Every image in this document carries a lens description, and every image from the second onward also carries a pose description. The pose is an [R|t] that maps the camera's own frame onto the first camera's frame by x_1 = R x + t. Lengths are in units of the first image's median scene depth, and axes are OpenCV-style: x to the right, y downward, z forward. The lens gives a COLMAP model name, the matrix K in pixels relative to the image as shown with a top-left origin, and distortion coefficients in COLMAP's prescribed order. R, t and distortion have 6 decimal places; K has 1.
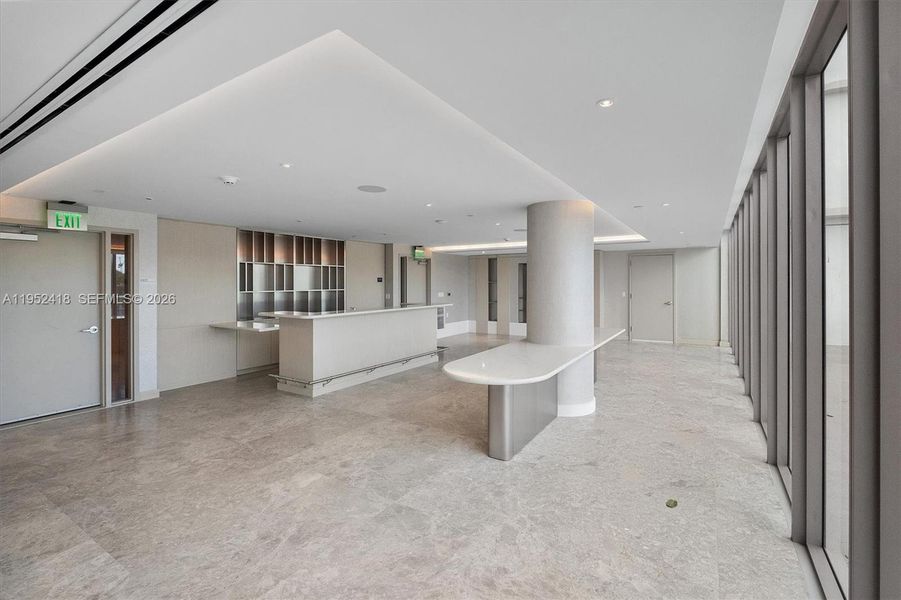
lens RADIAL K [[412.3, 0, 451.7], [0, 412.3, 293.4], [0, 0, 1]] dist [0.000351, -0.000039]
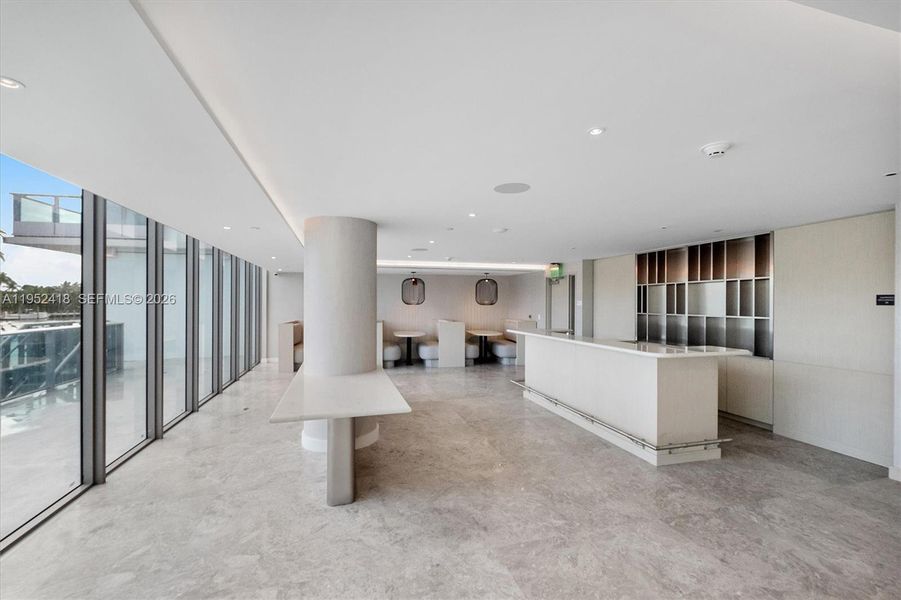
lens RADIAL K [[400.3, 0, 450.5], [0, 400.3, 300.0], [0, 0, 1]] dist [0.003473, 0.000122]
pose [[-0.669007, -0.001974, -0.743254, 0.527462], [-0.020469, 0.999666, 0.015769, -0.039752], [0.742974, 0.025763, -0.668824, 1.223013]]
